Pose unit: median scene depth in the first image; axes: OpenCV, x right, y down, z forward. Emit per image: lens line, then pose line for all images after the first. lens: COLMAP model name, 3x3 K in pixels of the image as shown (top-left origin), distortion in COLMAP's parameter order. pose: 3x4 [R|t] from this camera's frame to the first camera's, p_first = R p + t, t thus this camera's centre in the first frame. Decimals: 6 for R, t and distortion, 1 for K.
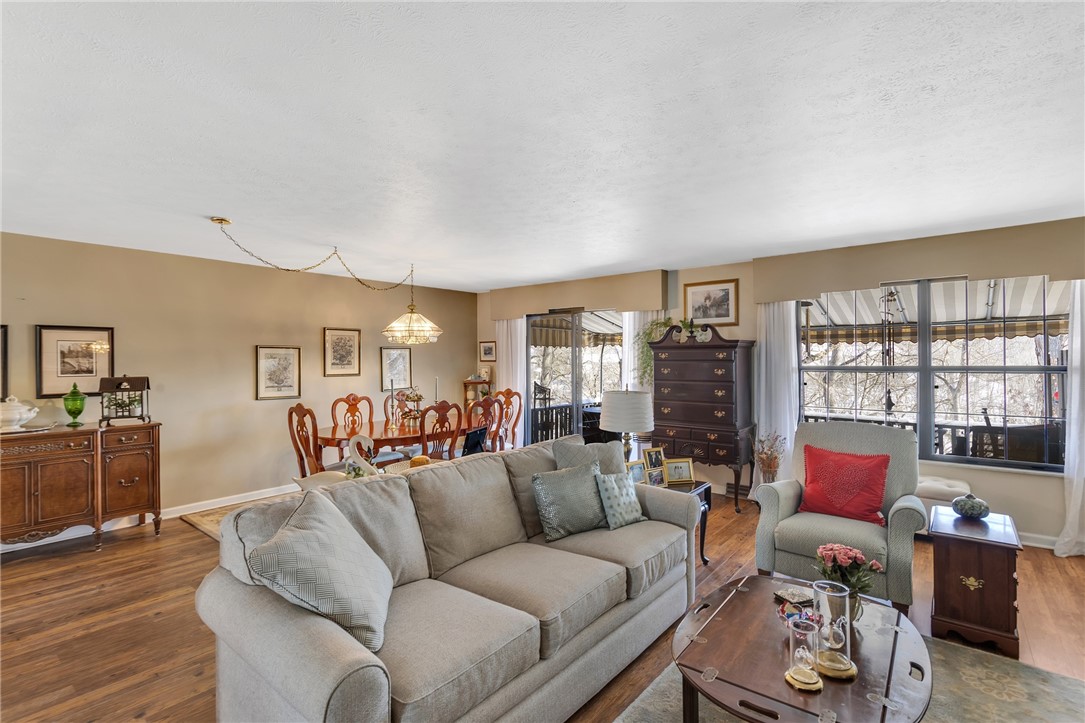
lens RADIAL K [[511.2, 0, 533.7], [0, 511.2, 358.0], [0, 0, 1]] dist [0.005131, 0.000115]
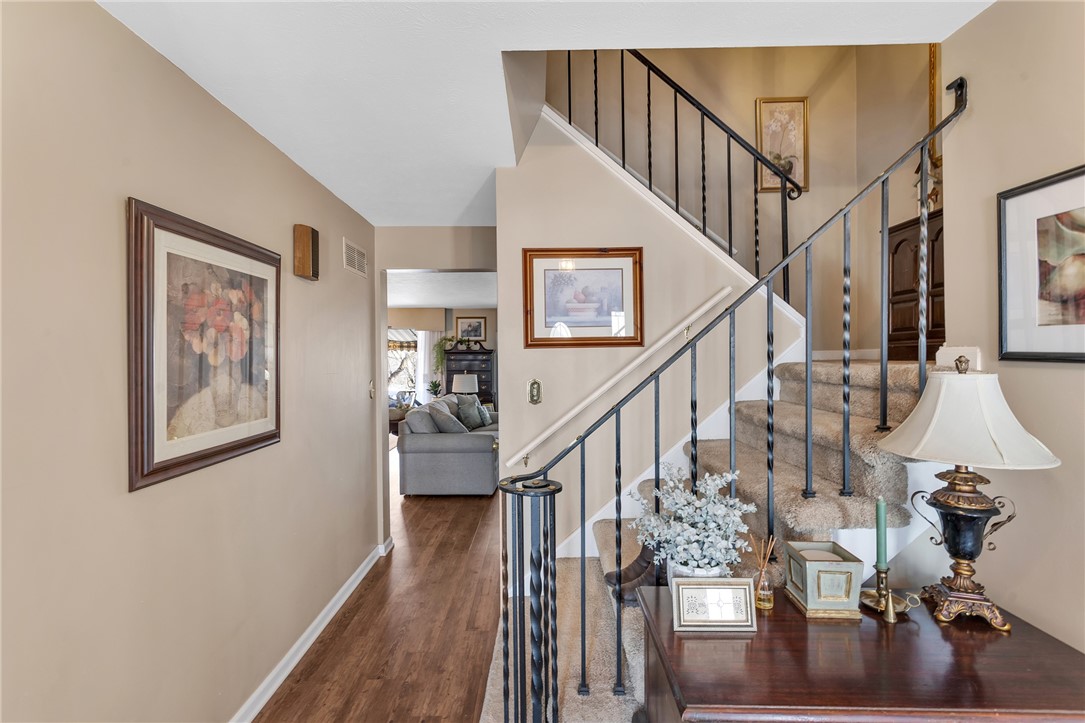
lens RADIAL K [[511.2, 0, 545.3], [0, 511.2, 357.8], [0, 0, 1]] dist [0.005131, 0.000115]
pose [[0.760790, -0.000405, 0.648998, -0.760667], [0.001904, 0.999997, -0.001608, 0.000013], [-0.648995, 0.002459, 0.760789, -0.667958]]
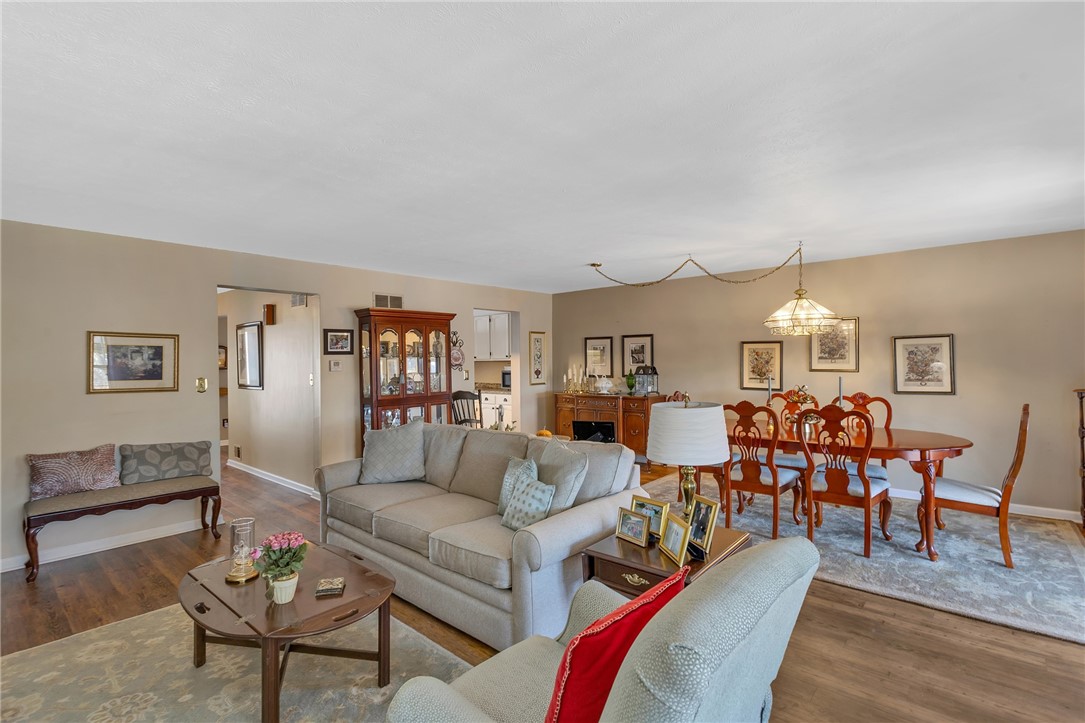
lens RADIAL K [[511.2, 0, 544.3], [0, 511.2, 359.1], [0, 0, 1]] dist [0.005131, 0.000115]
pose [[-0.021106, 0.010302, -0.999724, 0.712090], [0.012975, 0.999866, 0.010030, -0.002811], [0.999693, -0.012760, -0.021237, 0.674440]]
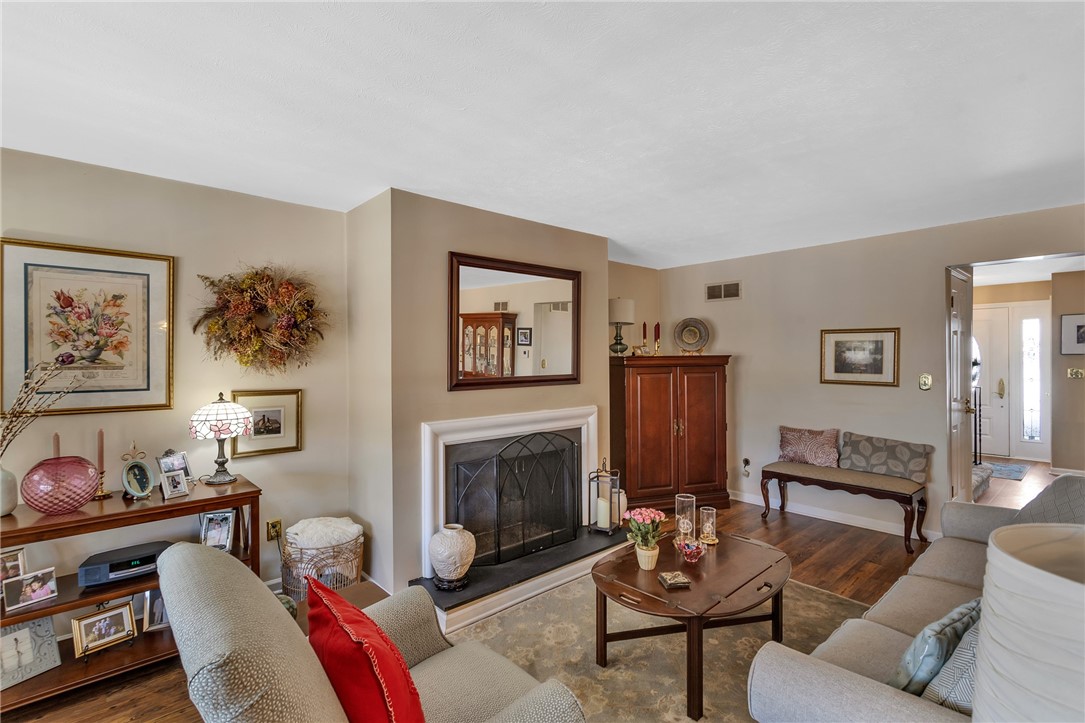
lens RADIAL K [[511.2, 0, 542.3], [0, 511.2, 361.0], [0, 0, 1]] dist [0.005131, 0.000115]
pose [[-0.987623, 0.014769, 0.156153, 0.274698], [0.014646, 0.999891, -0.001940, 0.003937], [-0.156164, 0.000371, -0.987731, 0.961085]]
